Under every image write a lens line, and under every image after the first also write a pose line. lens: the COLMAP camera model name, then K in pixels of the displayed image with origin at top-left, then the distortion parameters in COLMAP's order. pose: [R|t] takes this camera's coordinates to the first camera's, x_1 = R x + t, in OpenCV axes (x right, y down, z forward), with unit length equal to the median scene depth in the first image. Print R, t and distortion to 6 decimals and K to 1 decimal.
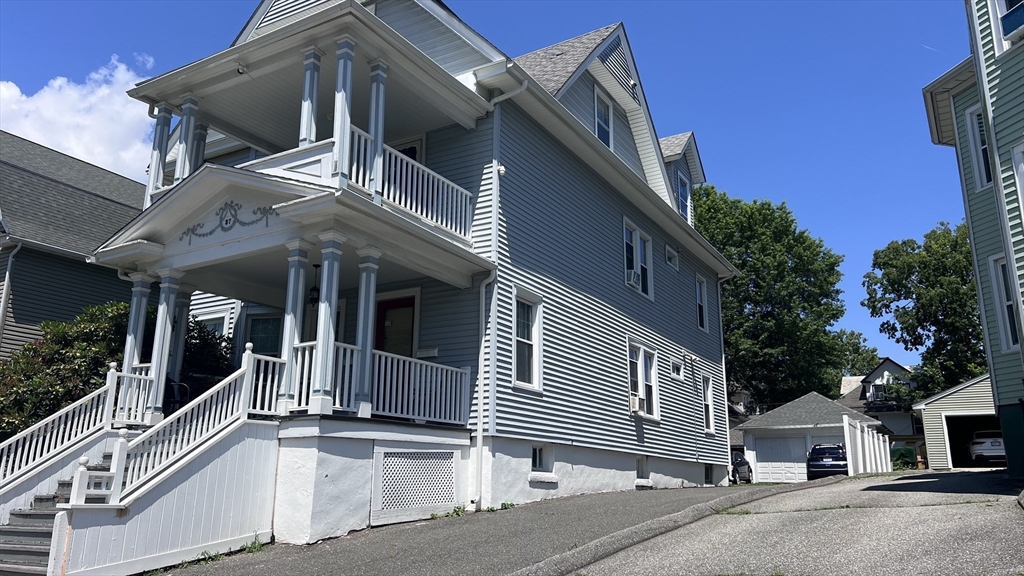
lens RADIAL K [[776.3, 0, 516.8], [0, 776.3, 284.9], [0, 0, 1]] dist [0.039404, -0.040344]
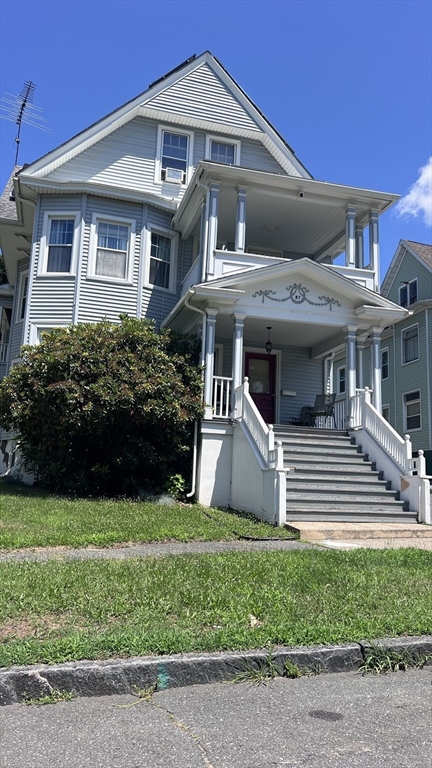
lens RADIAL K [[582.2, 0, 213.5], [0, 582.2, 385.5], [0, 0, 1]] dist [0.039404, -0.040344]
pose [[0.695880, 0.148566, 0.702623, -1.050139], [-0.213960, 0.976828, 0.005361, 0.096502], [-0.685545, -0.154064, 0.711542, 0.234165]]
